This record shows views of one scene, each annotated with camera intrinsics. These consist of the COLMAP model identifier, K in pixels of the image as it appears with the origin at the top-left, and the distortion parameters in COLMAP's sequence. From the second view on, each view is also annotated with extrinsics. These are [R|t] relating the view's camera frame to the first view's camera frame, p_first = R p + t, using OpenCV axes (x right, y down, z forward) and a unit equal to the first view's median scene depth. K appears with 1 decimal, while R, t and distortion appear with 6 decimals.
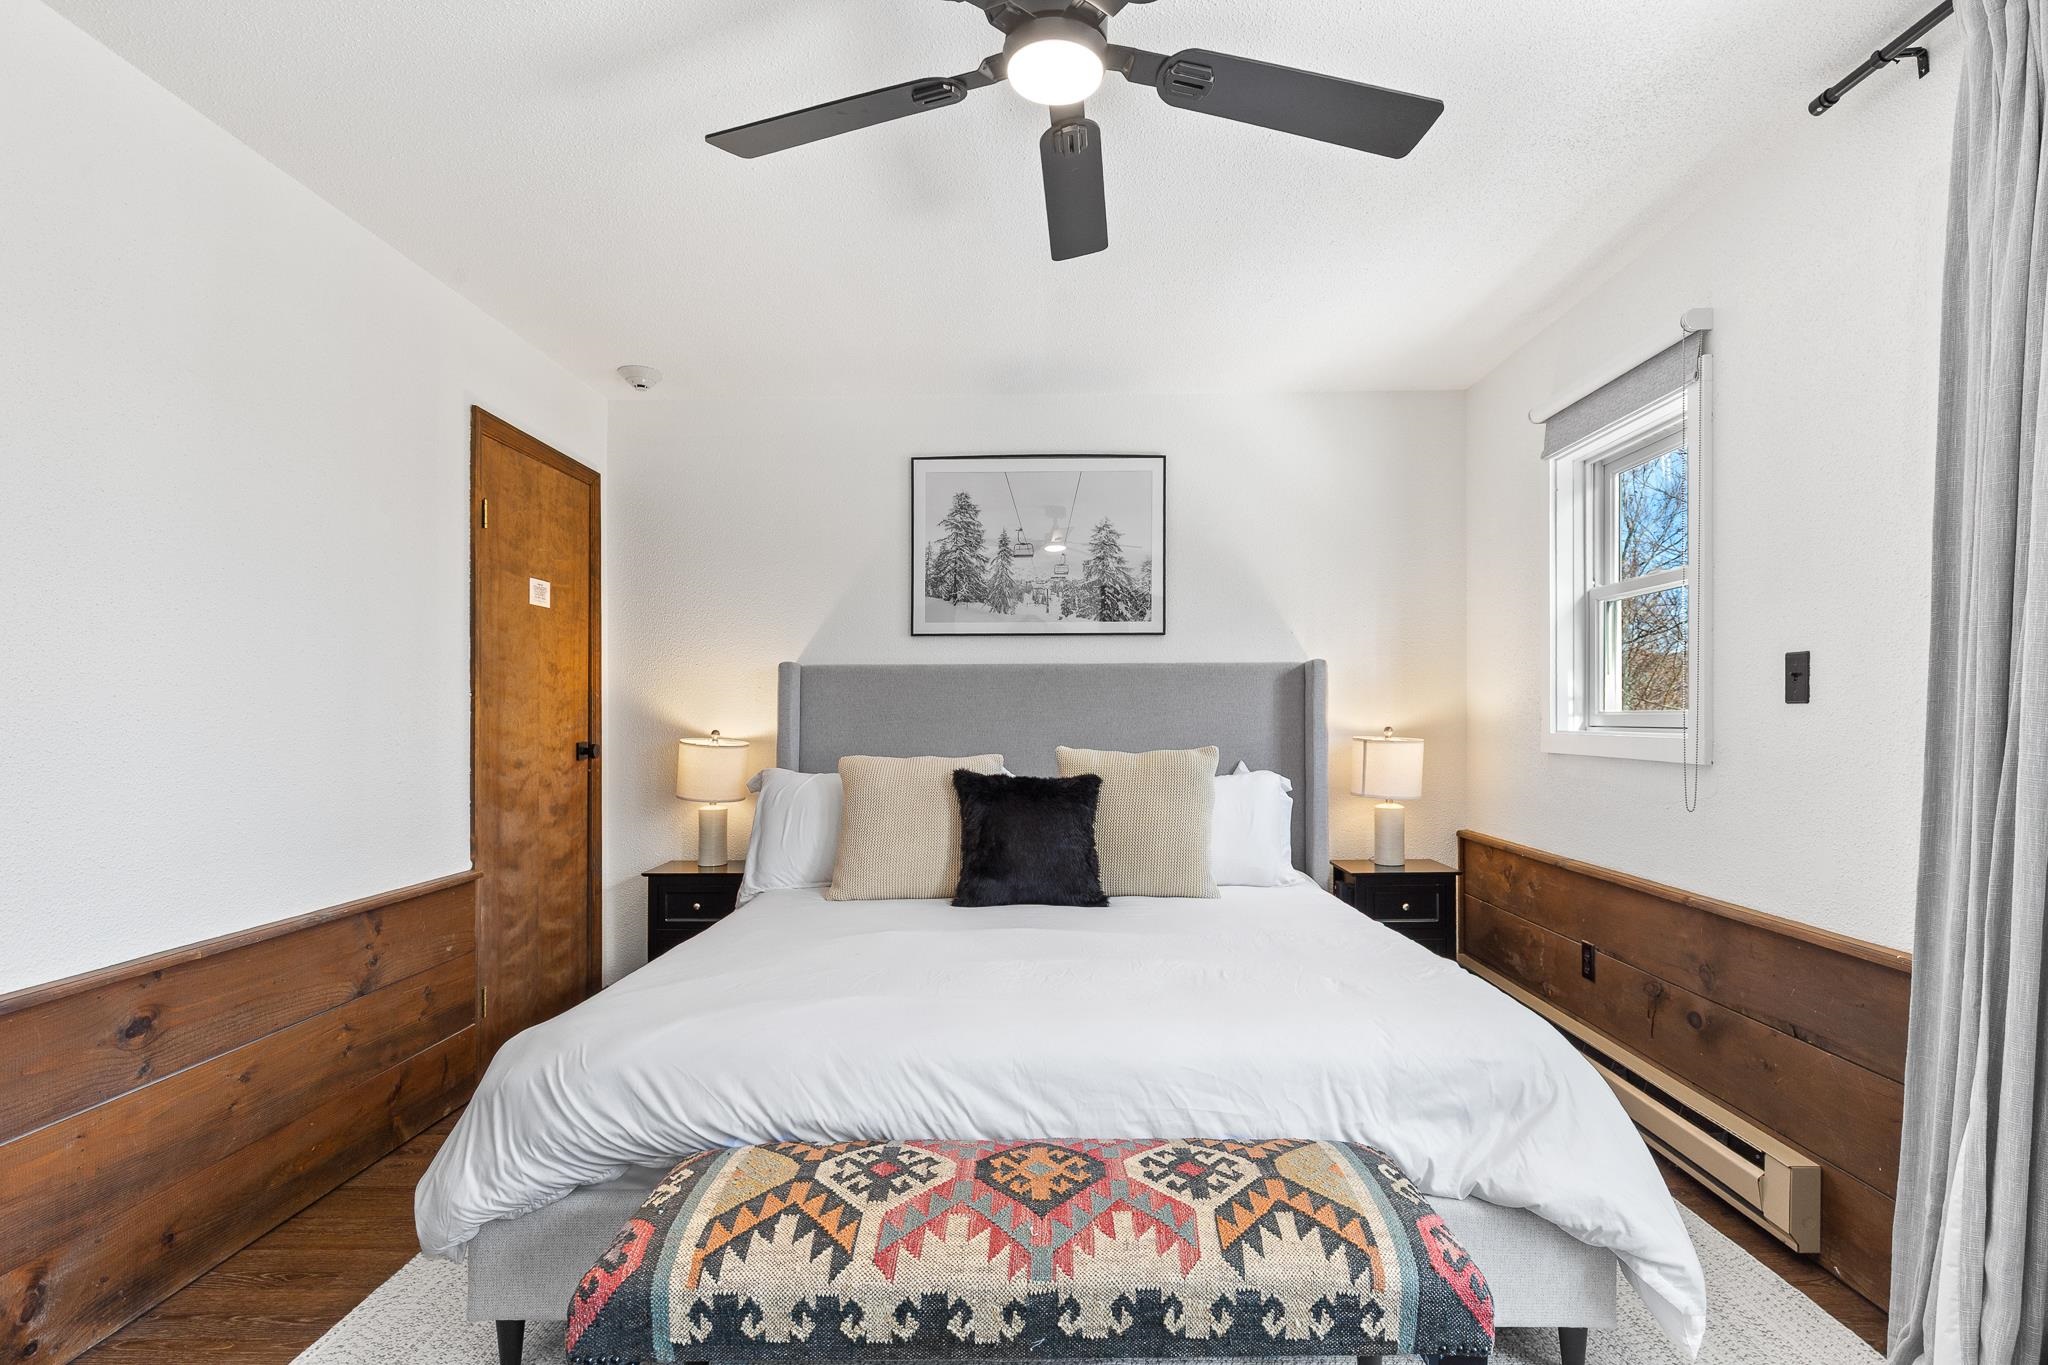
lens RADIAL K [[986.0, 0, 1048.3], [0, 986.0, 712.8], [0, 0, 1]] dist [0.003442, -0.000549]
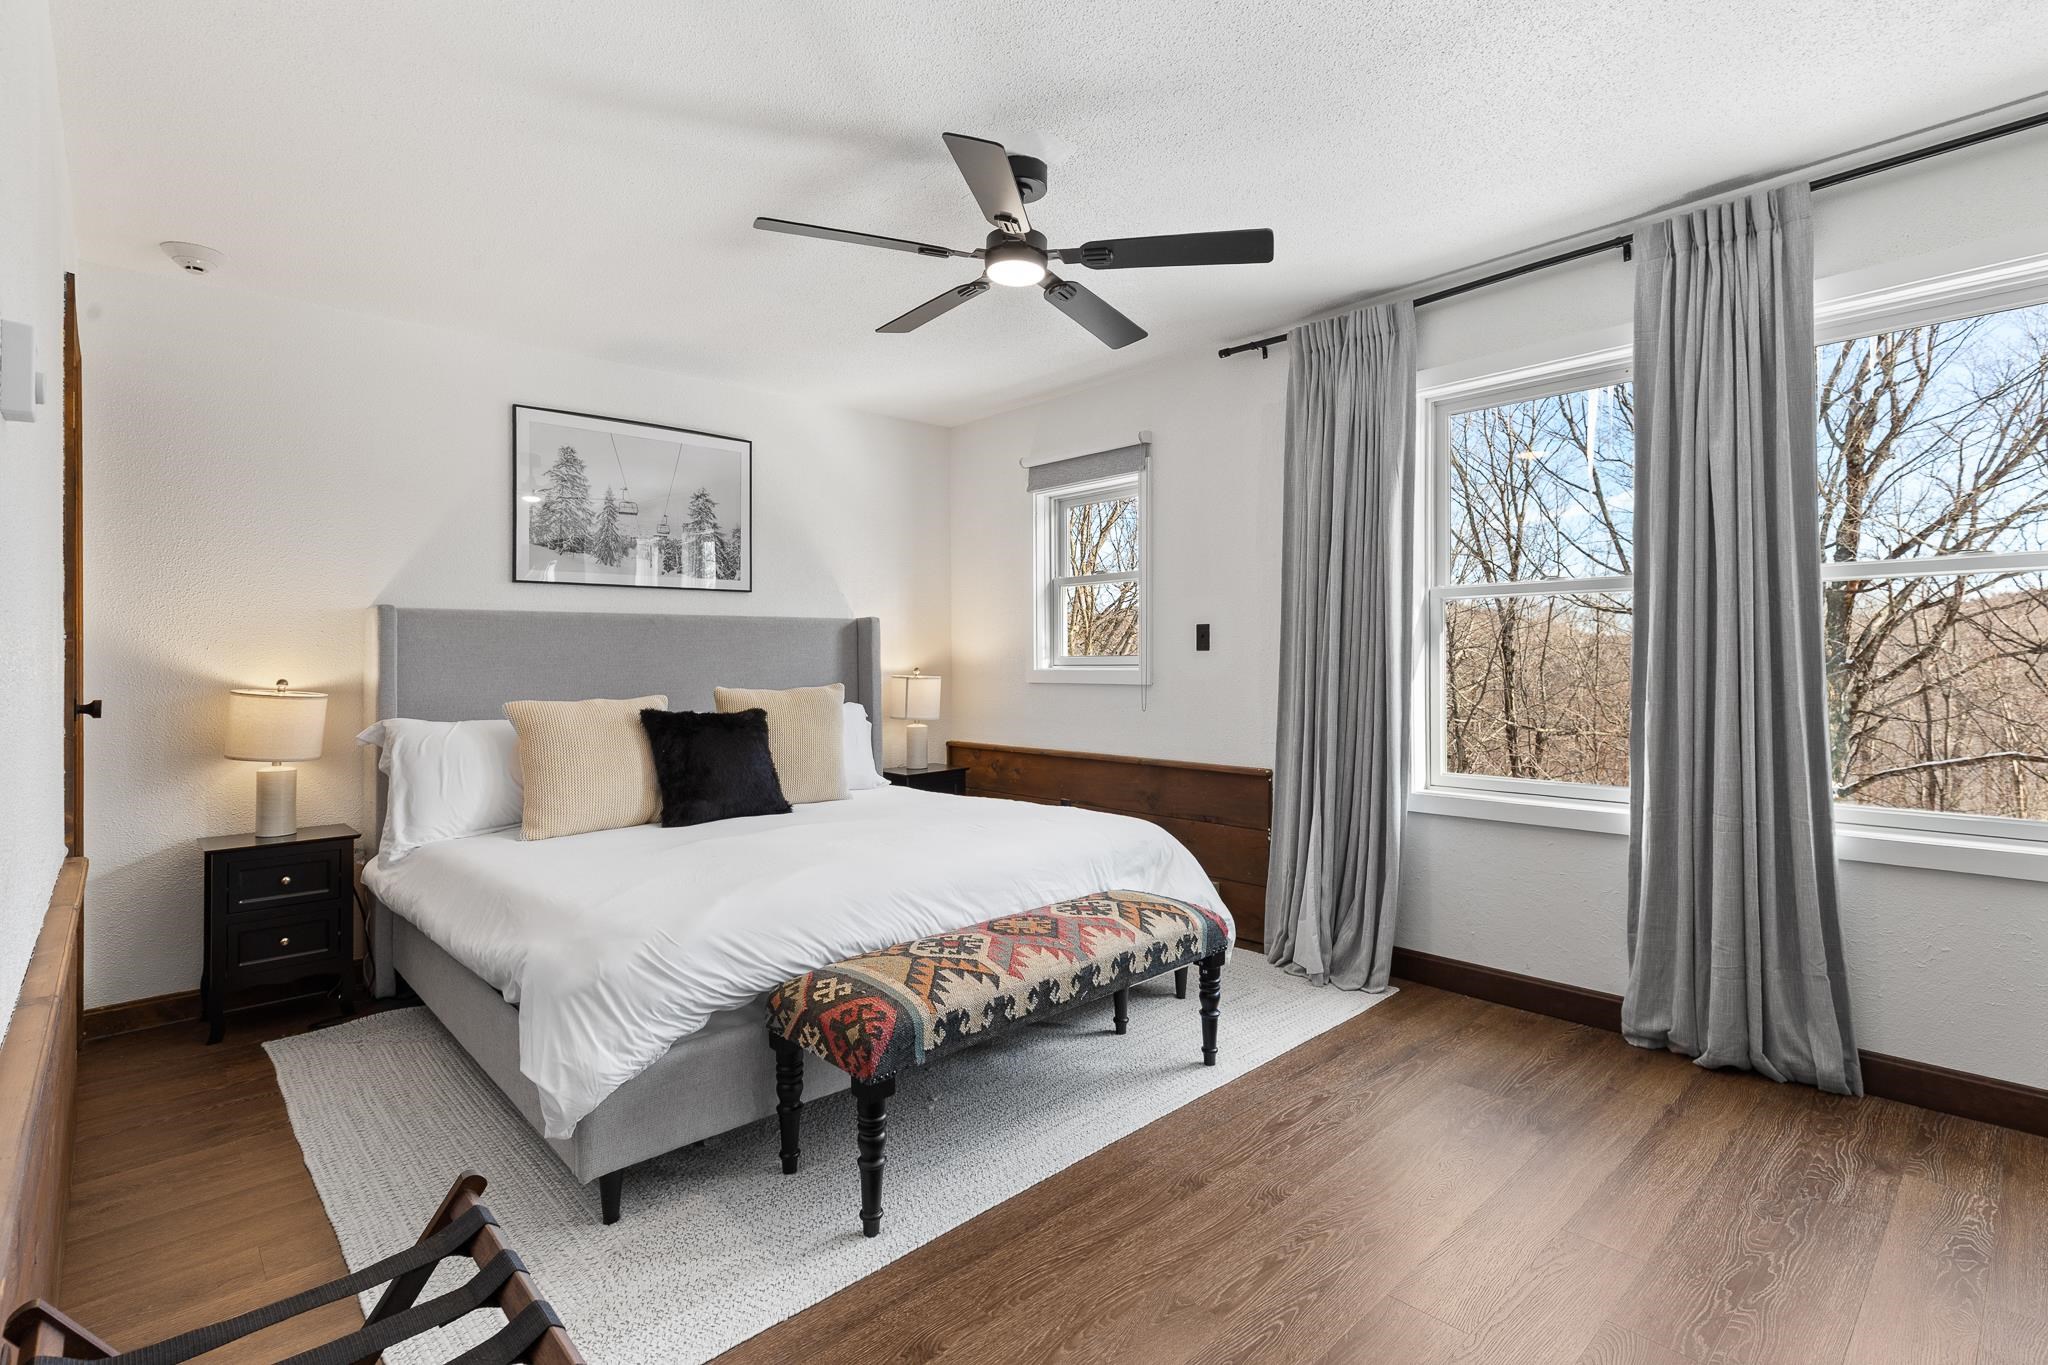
lens RADIAL K [[963.1, 0, 1051.9], [0, 963.1, 660.0], [0, 0, 1]] dist [0.011688, -0.000239]
pose [[0.718010, -0.004866, 0.696016, -0.742054], [0.005218, 0.999985, 0.001609, 0.004295], [-0.696013, 0.002477, 0.718025, -0.146806]]
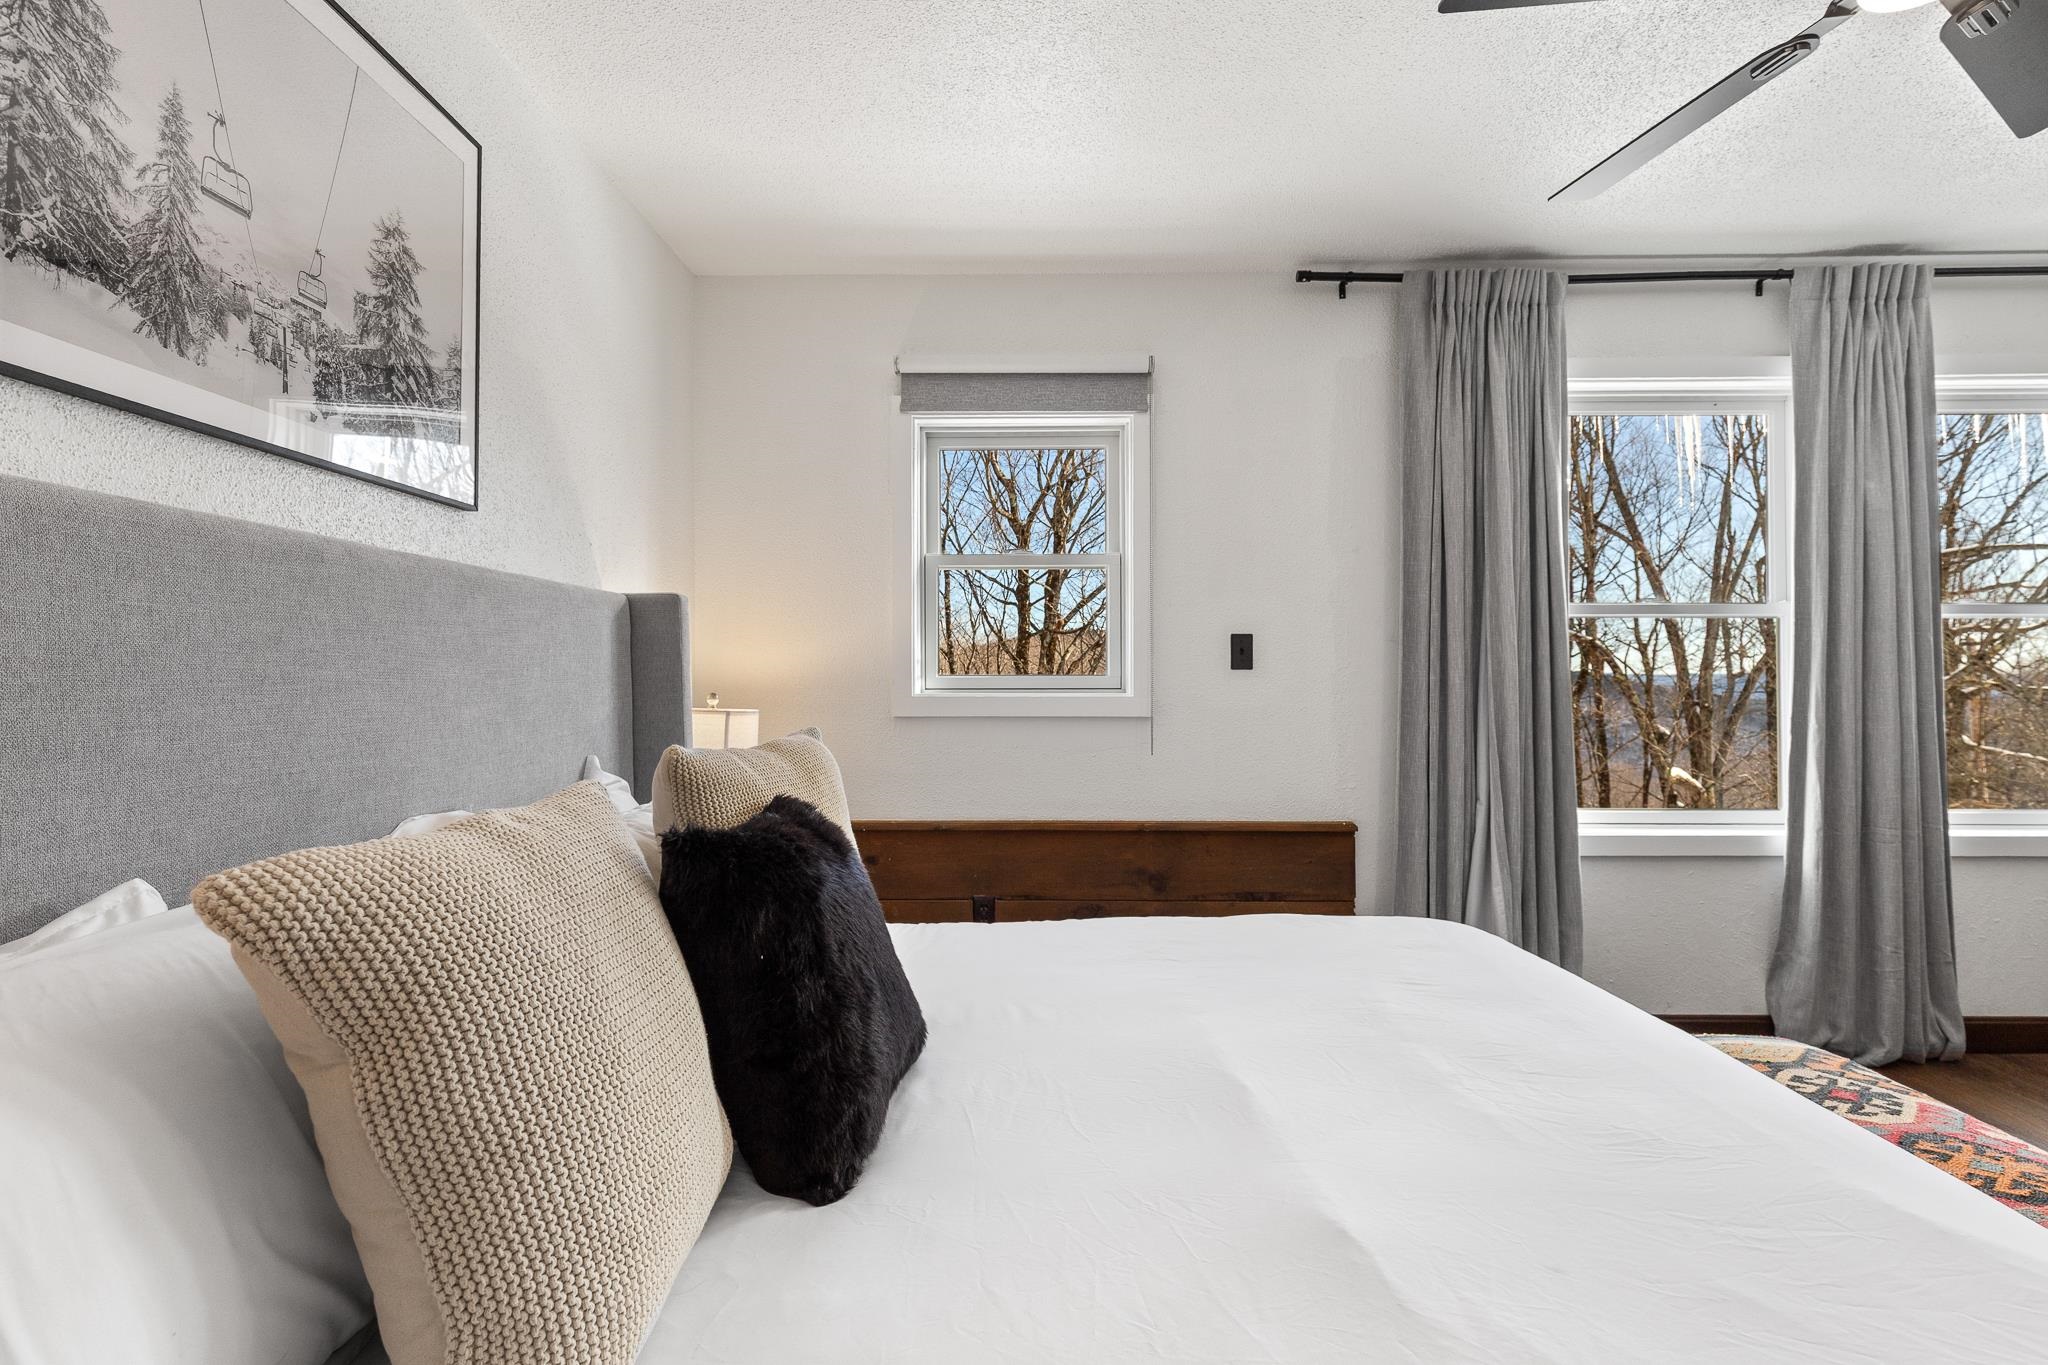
lens RADIAL K [[945.8, 0, 1024.3], [0, 945.8, 681.0], [0, 0, 1]] dist [0.002031, -0.000350]
pose [[0.013230, 0.000930, 0.999912, -0.597610], [-0.001536, 0.999998, -0.000910, 0.008502], [-0.999911, -0.001524, 0.013232, 1.246423]]
